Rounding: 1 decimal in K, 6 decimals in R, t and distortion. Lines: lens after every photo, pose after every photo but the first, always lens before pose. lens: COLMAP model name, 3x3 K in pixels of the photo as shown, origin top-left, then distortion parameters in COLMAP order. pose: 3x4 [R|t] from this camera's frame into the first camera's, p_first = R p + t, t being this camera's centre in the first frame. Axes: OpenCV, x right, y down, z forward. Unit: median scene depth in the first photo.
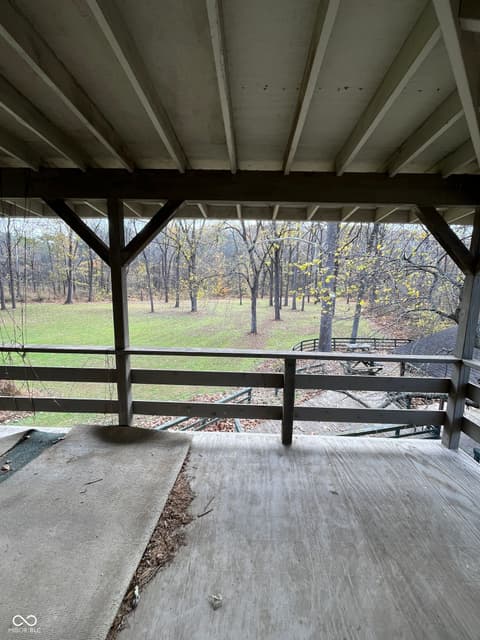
lens RADIAL K [[257.0, 0, 242.6], [0, 257.0, 320.1], [0, 0, 1]] dist [-0.003122, -0.000105]
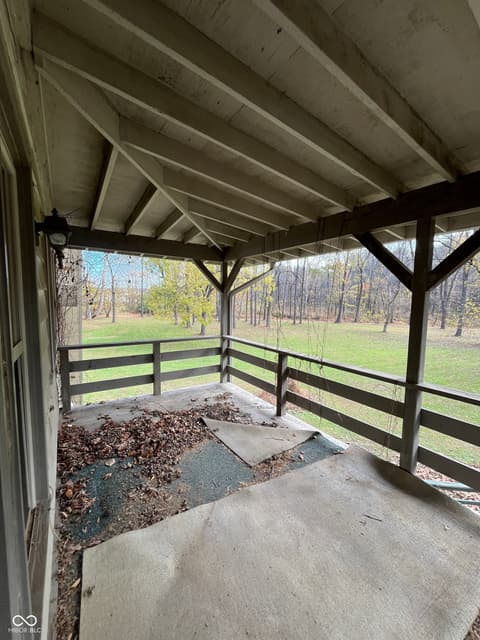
lens RADIAL K [[257.0, 0, 242.6], [0, 257.0, 320.1], [0, 0, 1]] dist [-0.003122, -0.000105]
pose [[0.586110, 0.055490, -0.808329, -0.110974], [-0.123240, 0.992149, -0.021251, -0.010177], [0.800804, 0.112074, 0.588348, -0.017137]]
